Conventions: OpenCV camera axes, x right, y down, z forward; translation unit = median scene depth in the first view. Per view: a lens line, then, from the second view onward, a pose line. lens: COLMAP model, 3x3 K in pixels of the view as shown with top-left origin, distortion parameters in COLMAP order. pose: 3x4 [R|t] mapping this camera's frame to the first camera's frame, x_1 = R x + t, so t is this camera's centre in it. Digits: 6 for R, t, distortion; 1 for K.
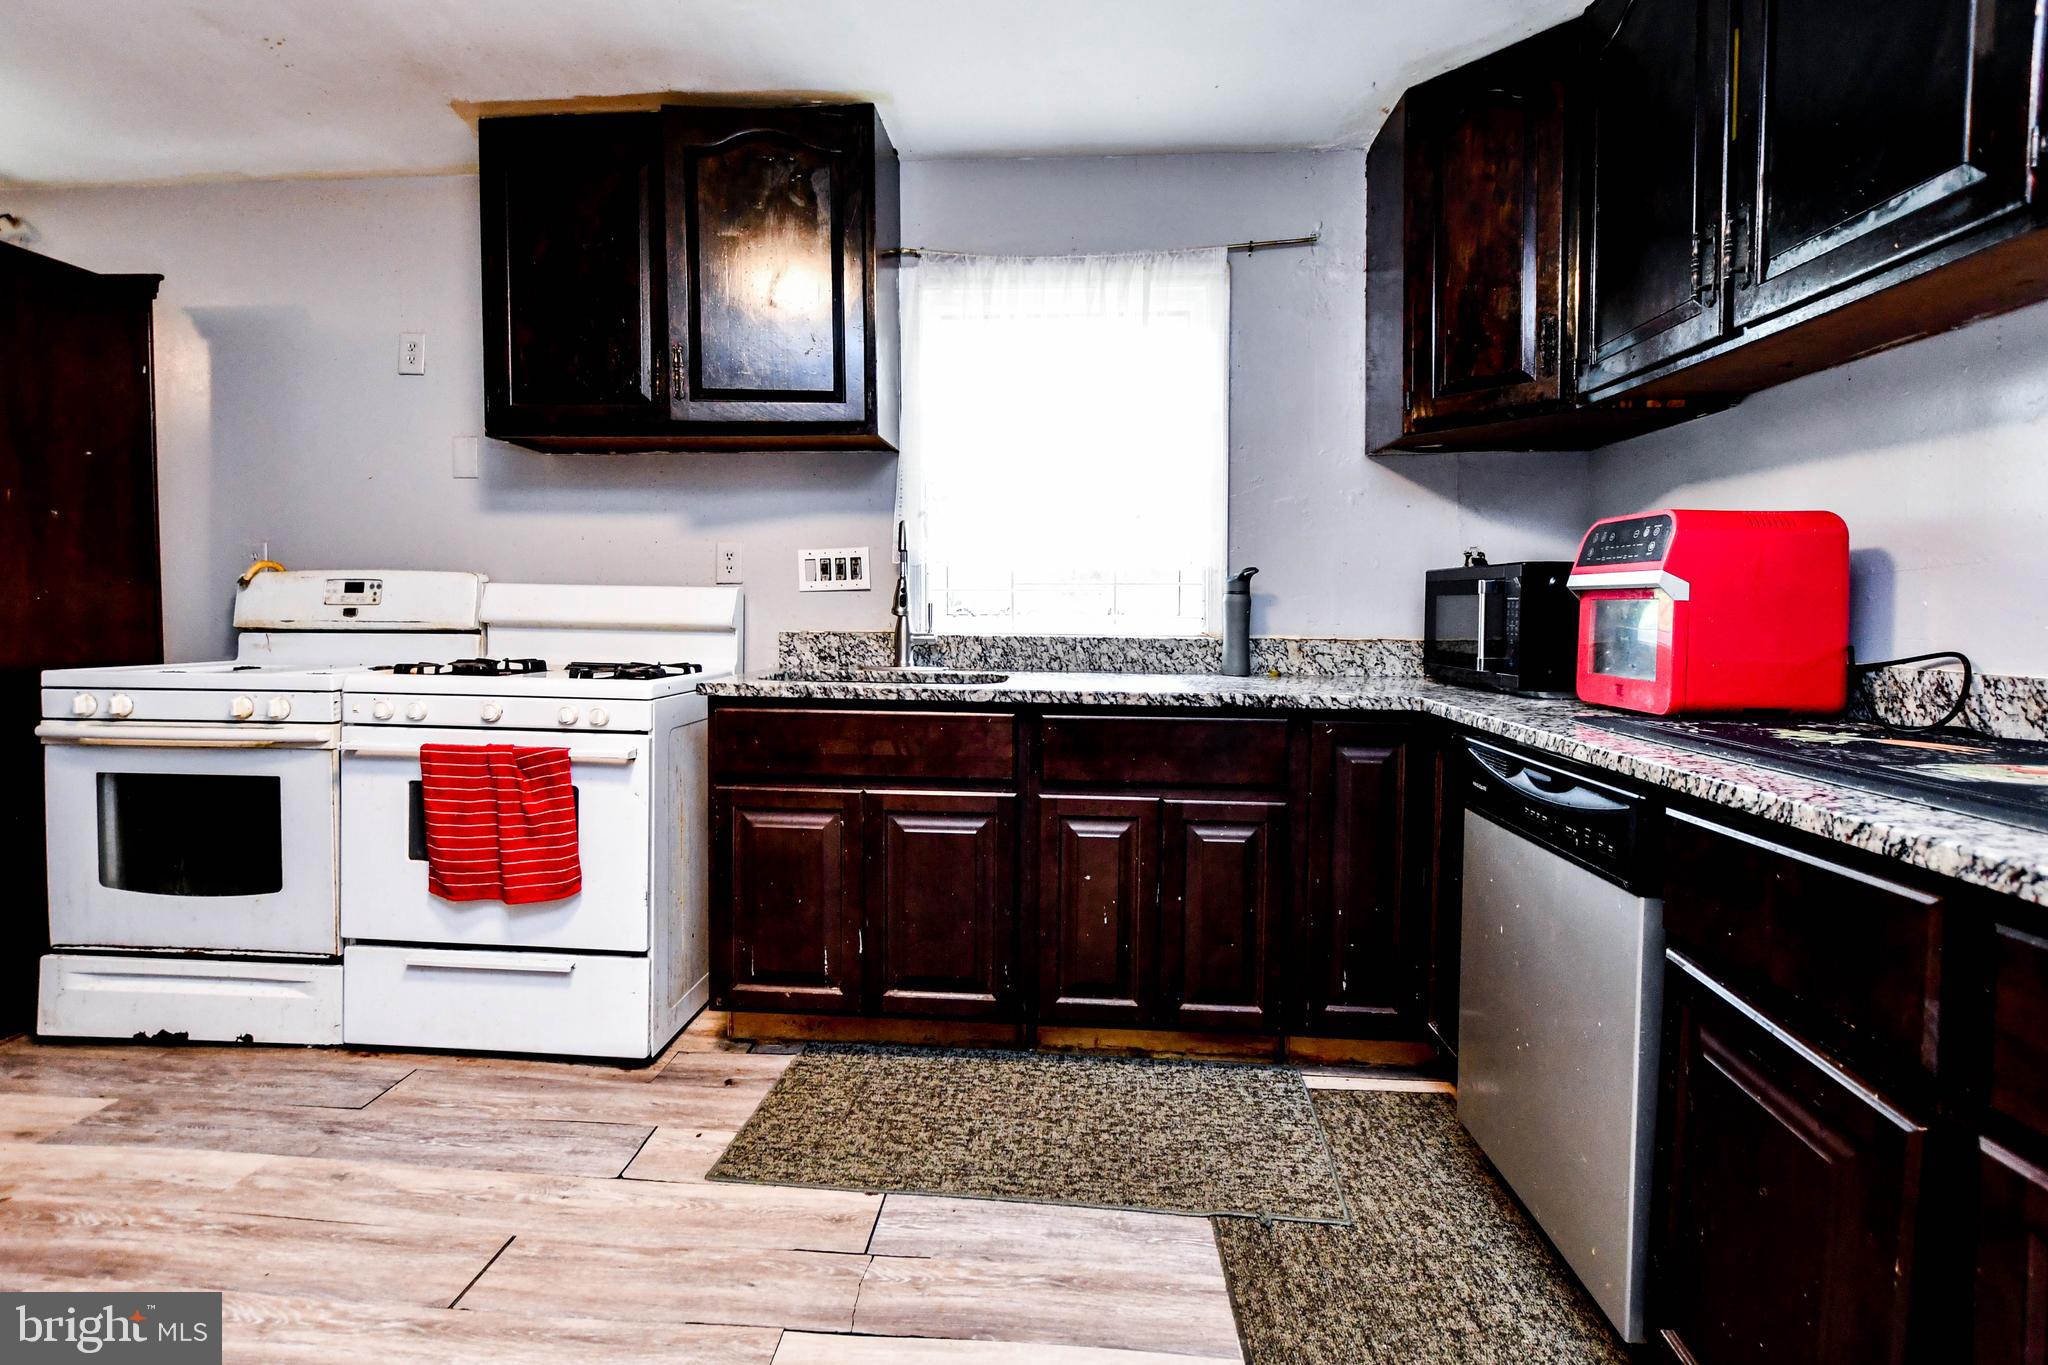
lens RADIAL K [[985.0, 0, 1023.3], [0, 985.0, 634.2], [0, 0, 1]] dist [-0.001499, 0.000003]
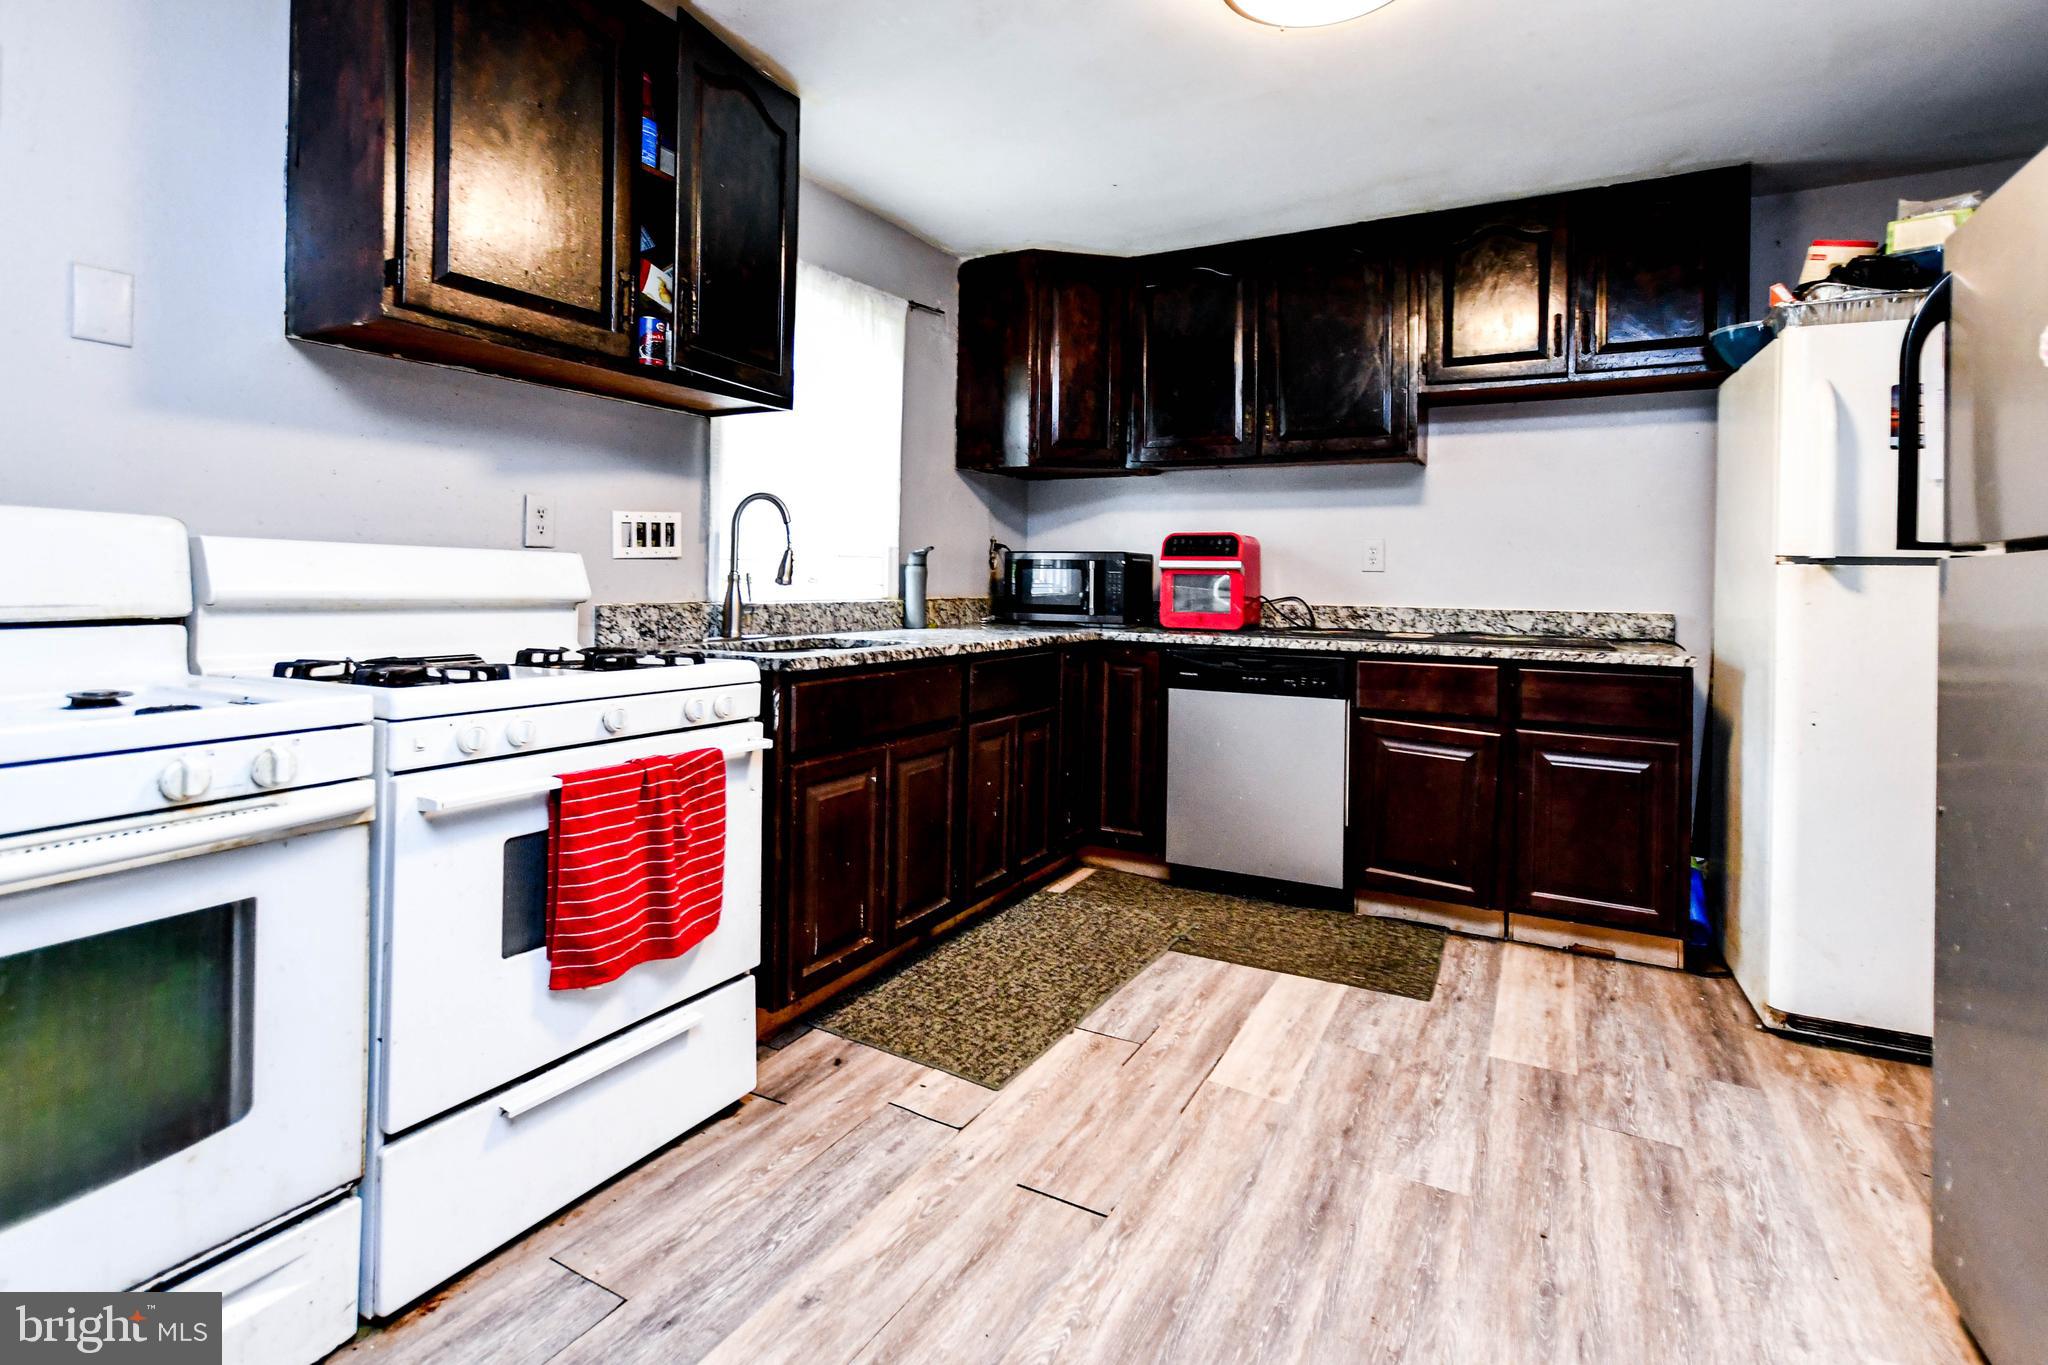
lens RADIAL K [[961.9, 0, 1019.1], [0, 961.9, 548.9], [0, 0, 1]] dist [-0.000206, 0.000791]
pose [[0.429640, 0.024160, 0.902677, -1.066804], [0.017376, 0.999236, -0.035015, -0.020029], [-0.902833, 0.030728, 0.428891, 0.395416]]
